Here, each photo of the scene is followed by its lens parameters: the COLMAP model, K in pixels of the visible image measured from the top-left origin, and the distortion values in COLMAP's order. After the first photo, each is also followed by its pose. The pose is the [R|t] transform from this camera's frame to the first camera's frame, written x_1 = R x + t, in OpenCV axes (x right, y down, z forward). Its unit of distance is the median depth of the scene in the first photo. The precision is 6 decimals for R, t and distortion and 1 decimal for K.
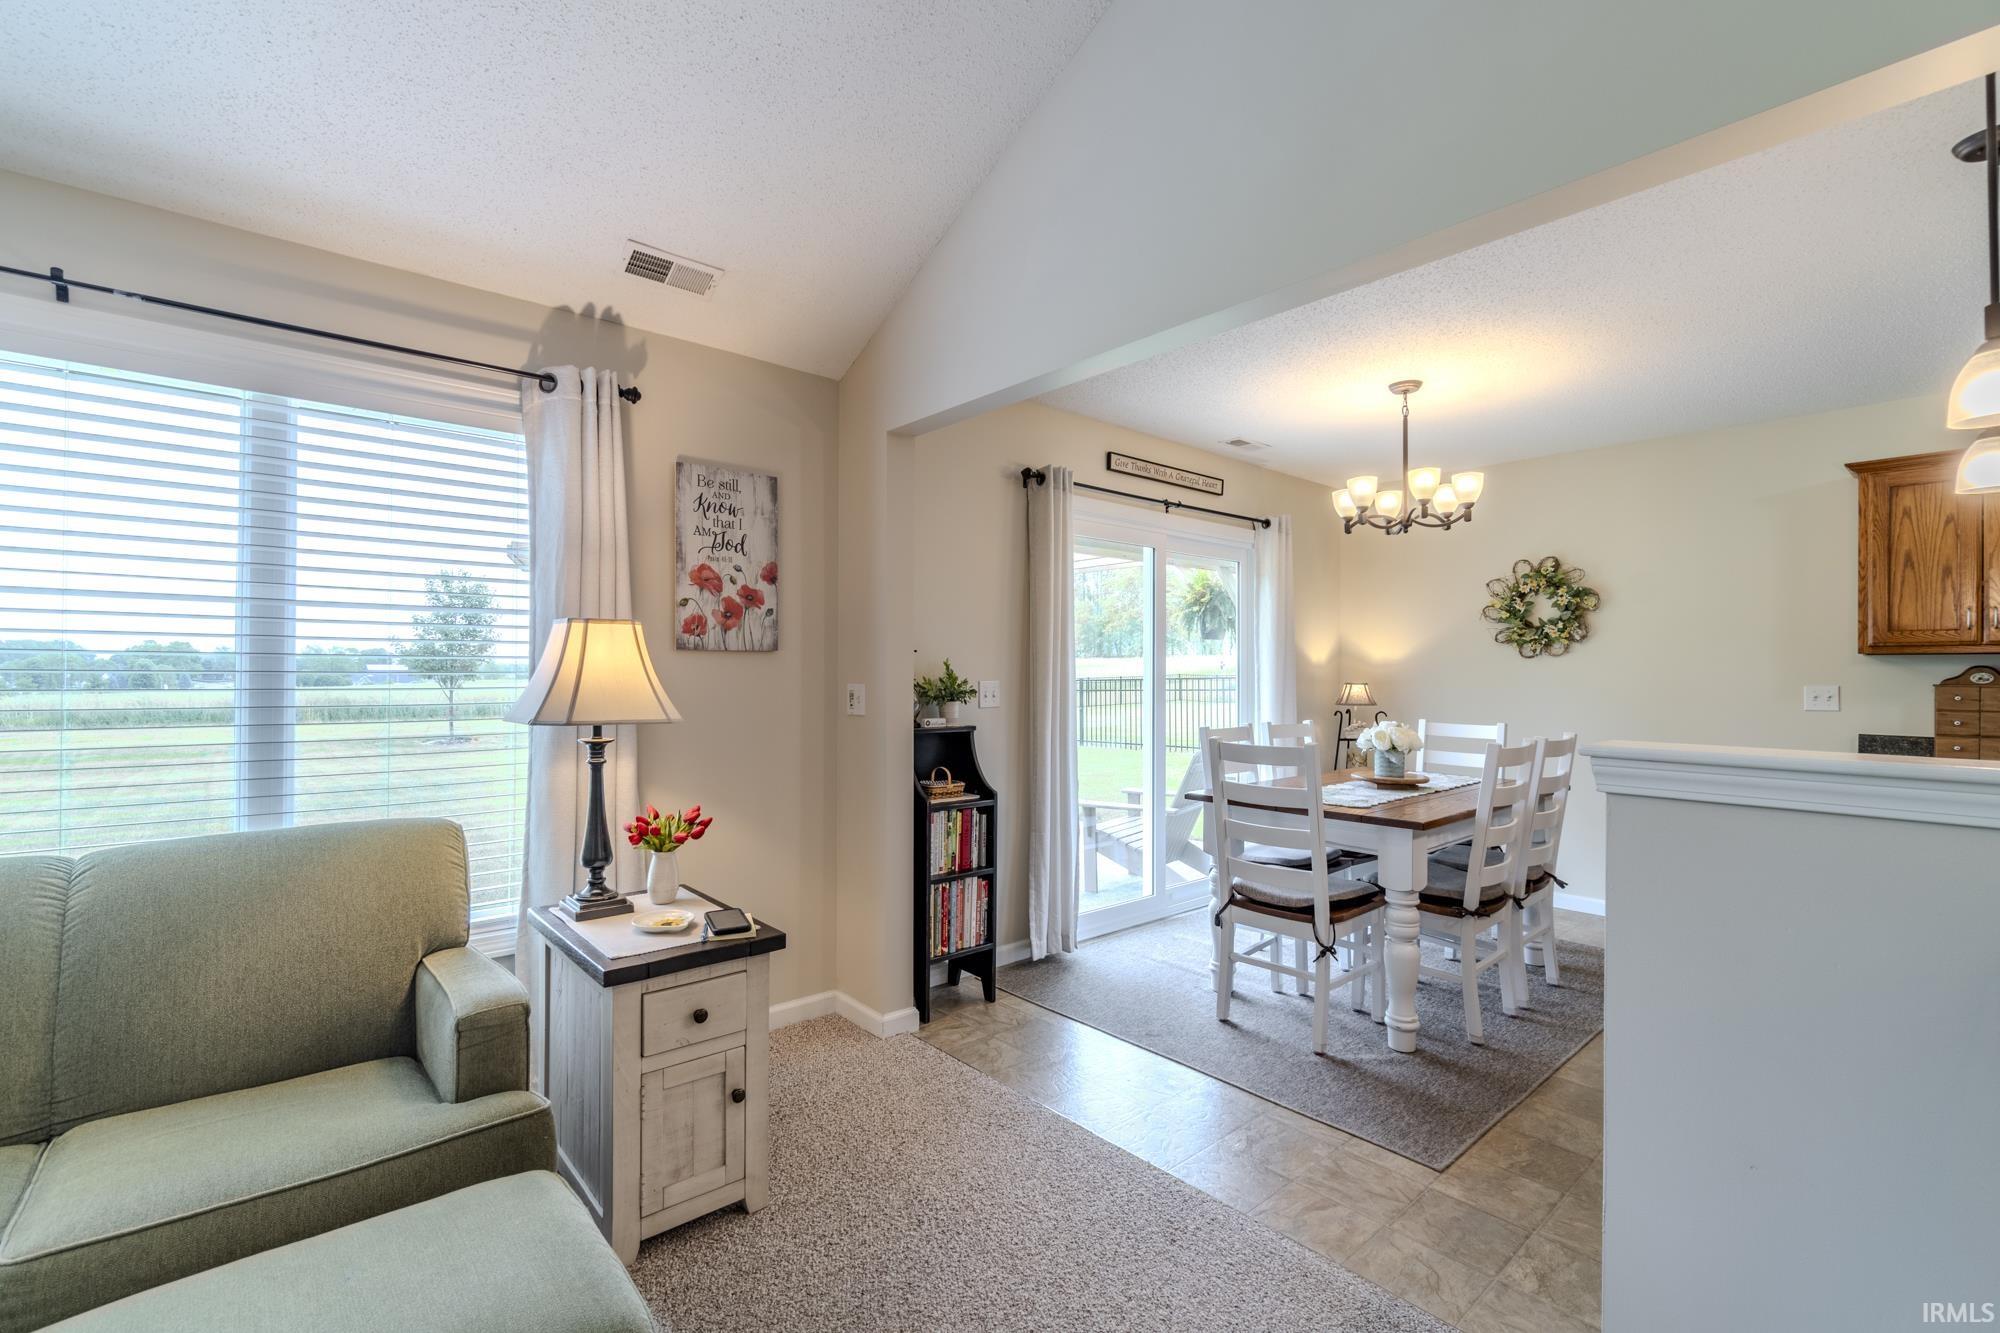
lens RADIAL K [[878.4, 0, 991.7], [0, 878.4, 668.4], [0, 0, 1]] dist [-0.008257, 0.001848]
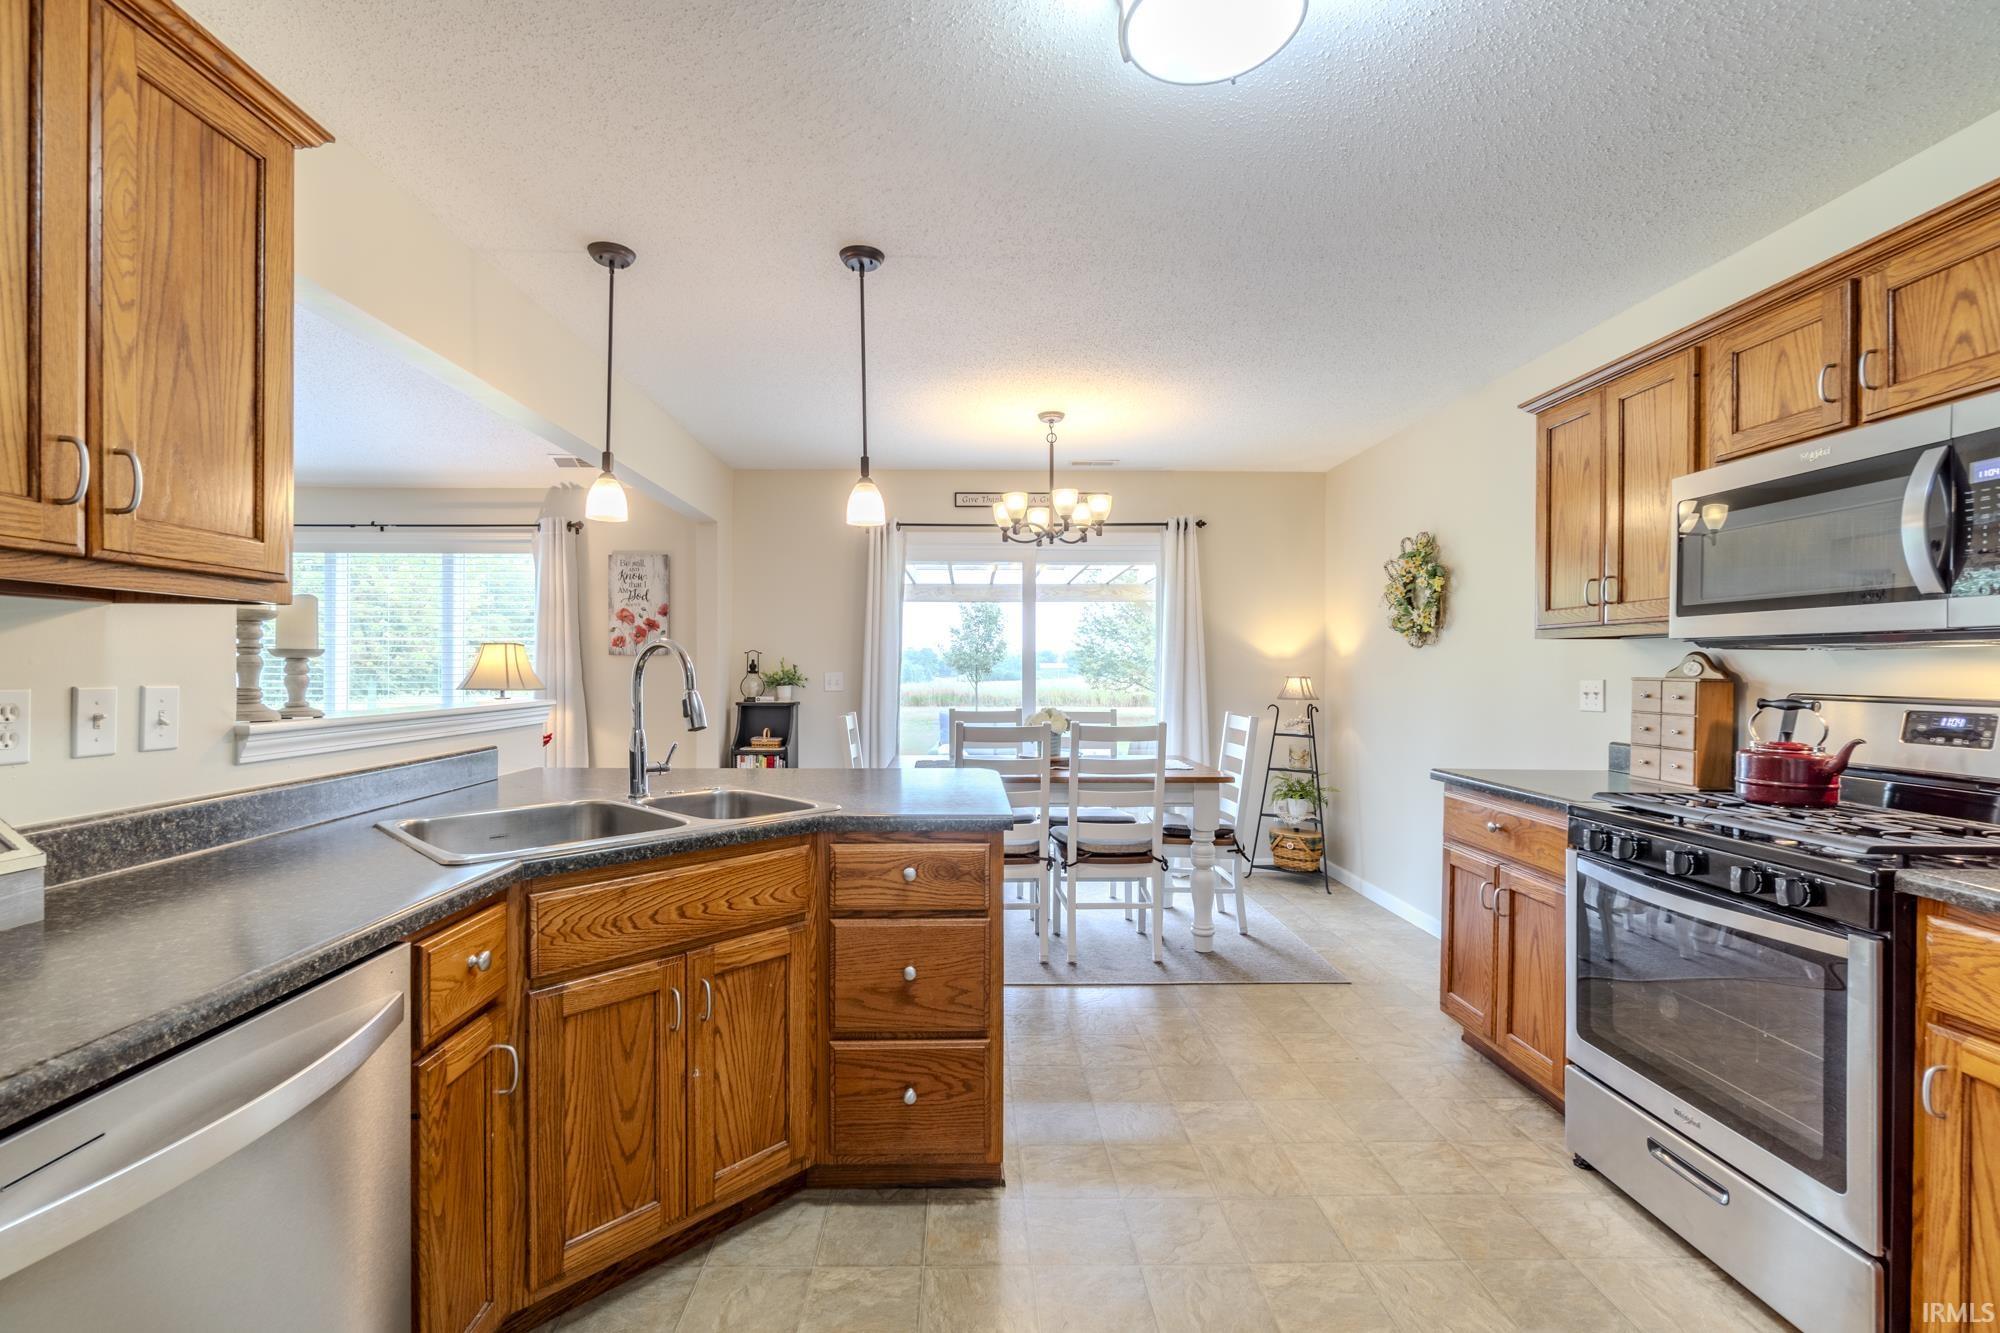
lens RADIAL K [[878.4, 0, 1006.0], [0, 878.4, 685.9], [0, 0, 1]] dist [-0.008257, 0.001848]
pose [[0.774792, 0.010782, -0.632124, 1.219775], [0.004332, 0.999741, 0.022362, 0.005805], [0.632201, -0.020065, 0.774545, 0.061027]]
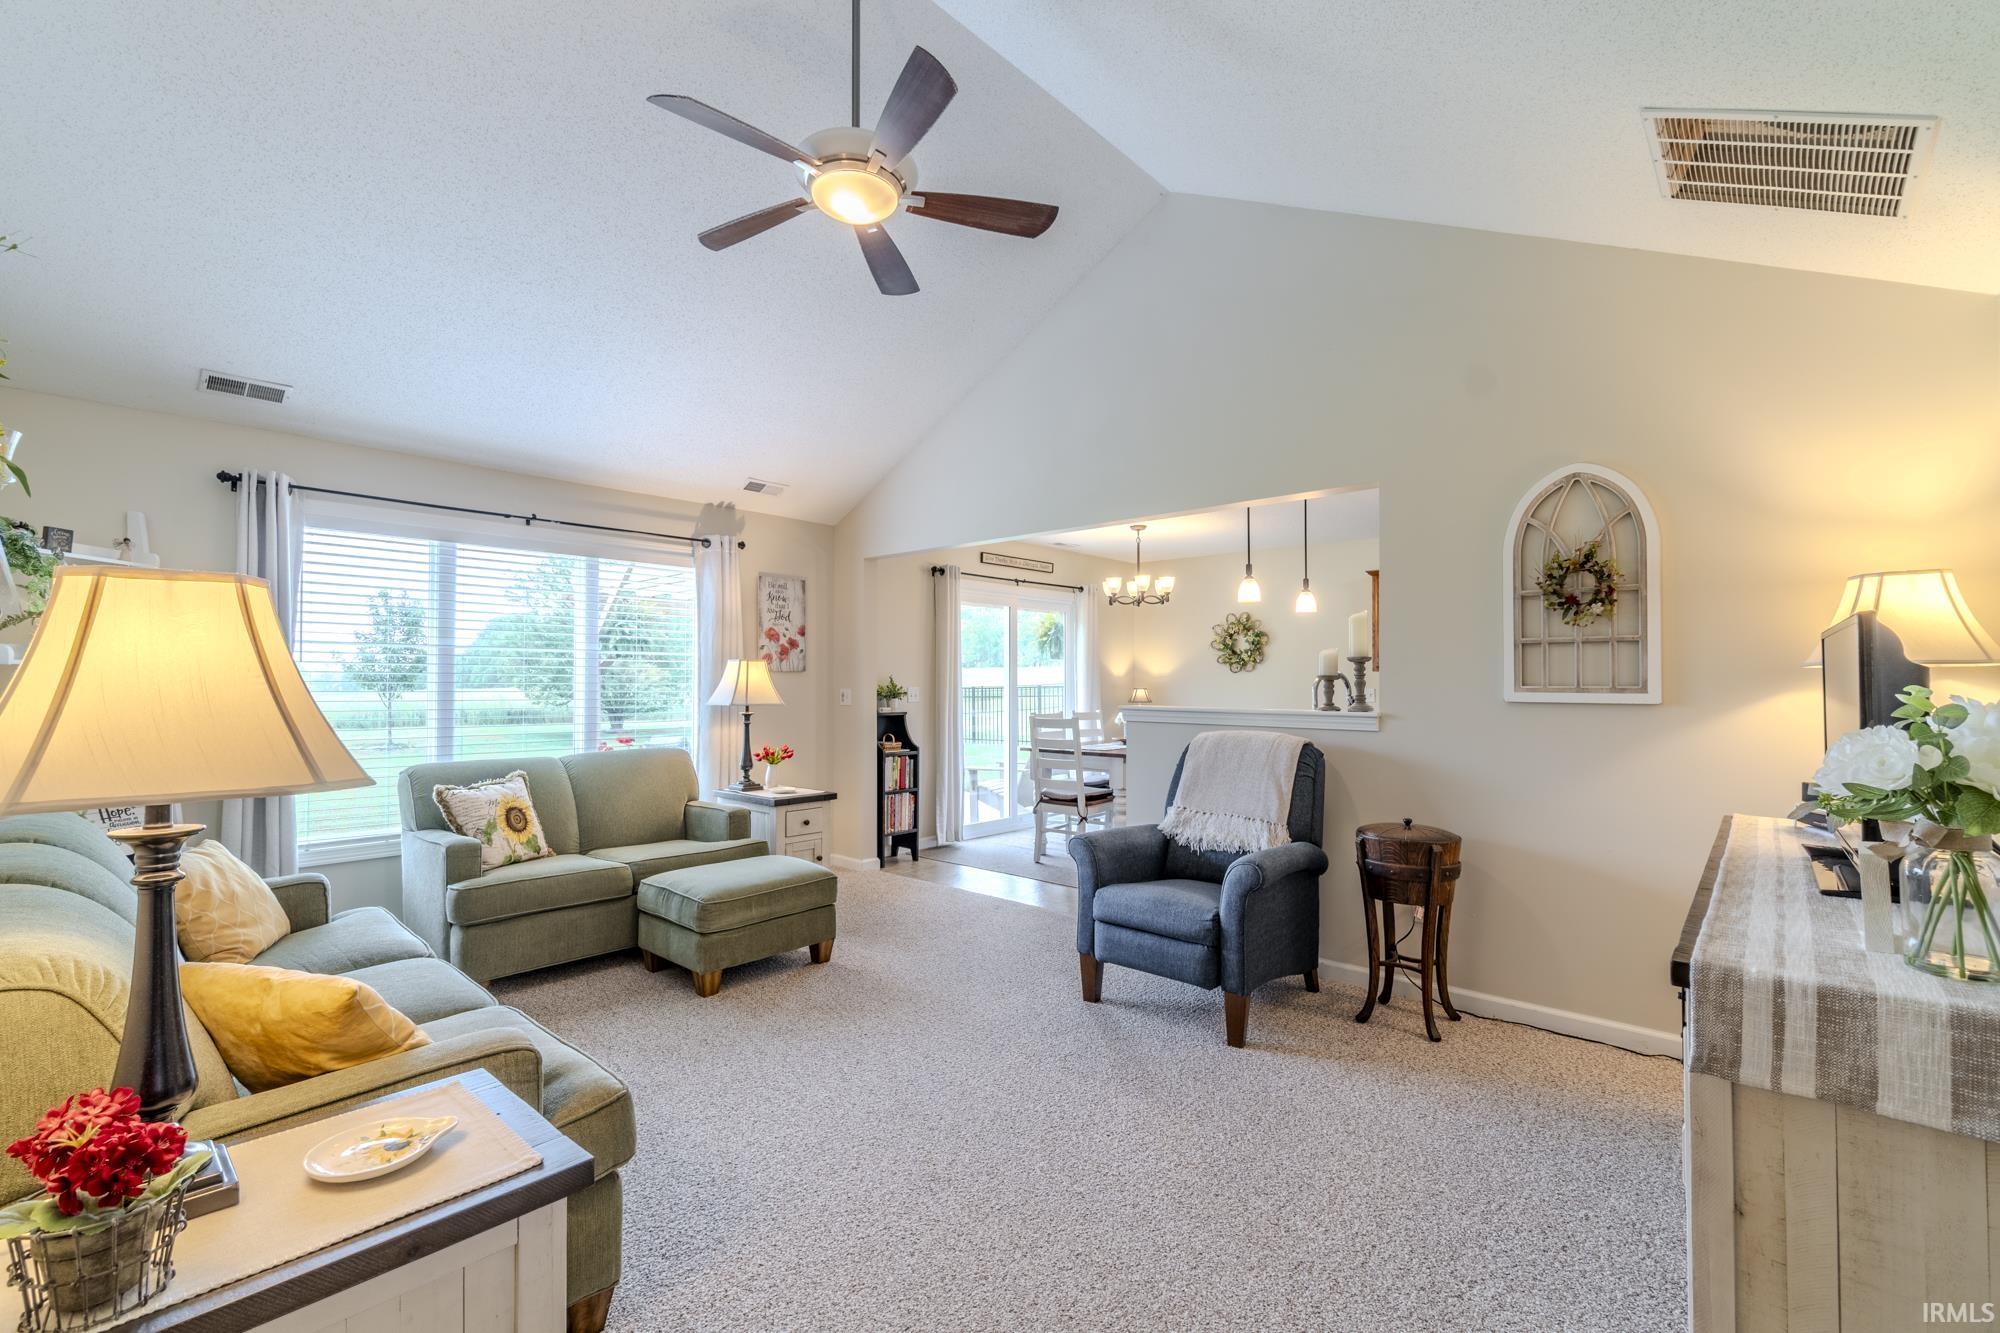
lens RADIAL K [[878.4, 0, 1008.7], [0, 878.4, 670.3], [0, 0, 1]] dist [-0.008257, 0.001848]
pose [[0.990204, -0.000449, 0.139625, -0.063822], [0.001571, 0.999967, -0.007927, -0.005701], [-0.139617, 0.008069, 0.990173, -0.841509]]
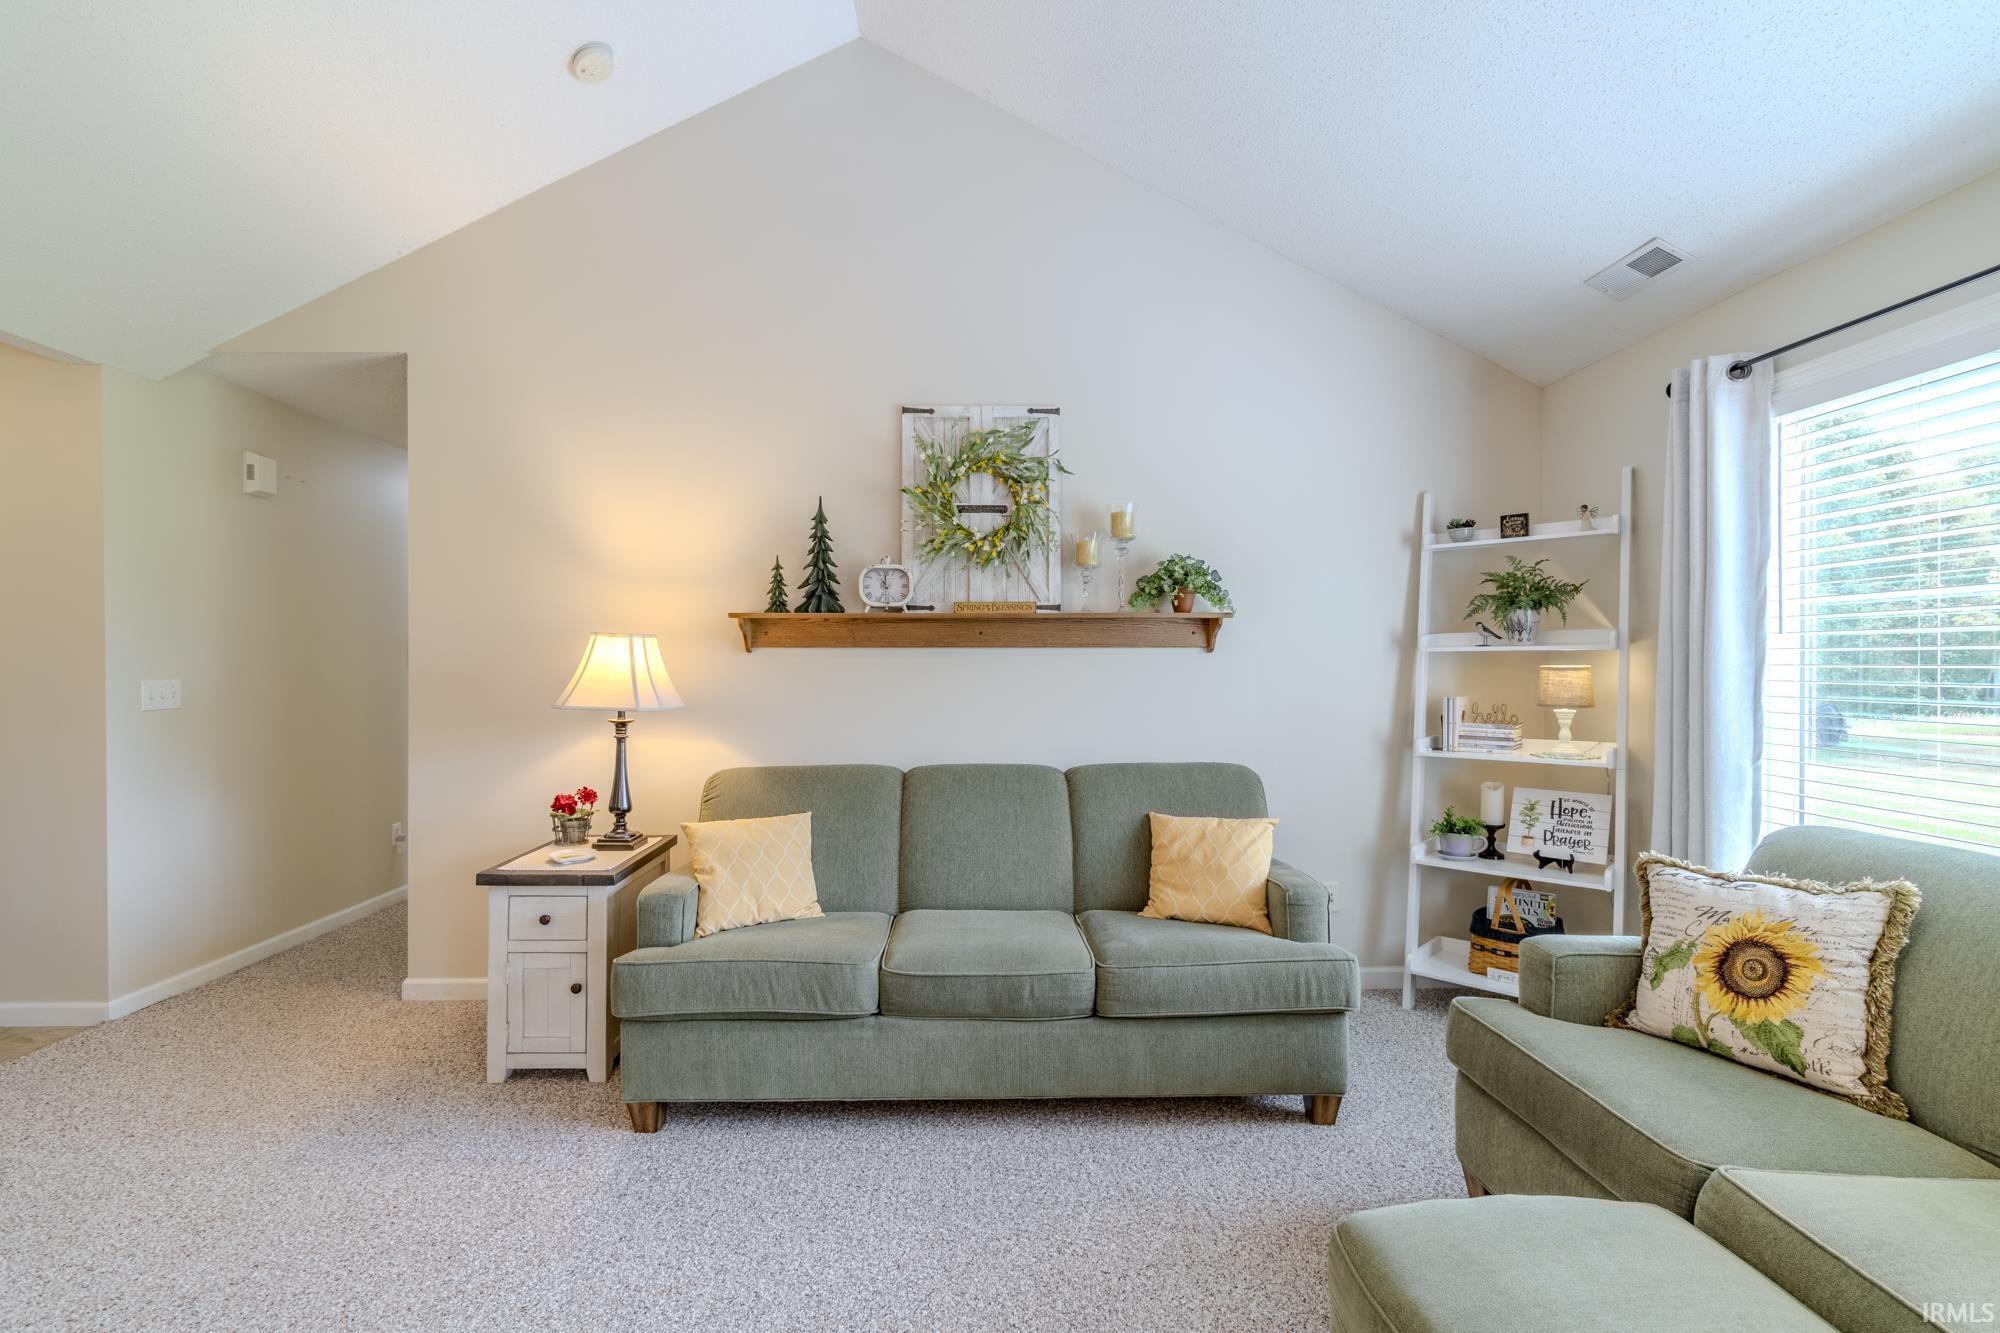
lens RADIAL K [[878.4, 0, 1001.9], [0, 878.4, 672.7], [0, 0, 1]] dist [-0.008257, 0.001848]
pose [[-0.631678, -0.000852, -0.775231, 0.129605], [0.003979, 0.999983, -0.004342, 0.004917], [0.775221, -0.005828, -0.631663, 0.332752]]
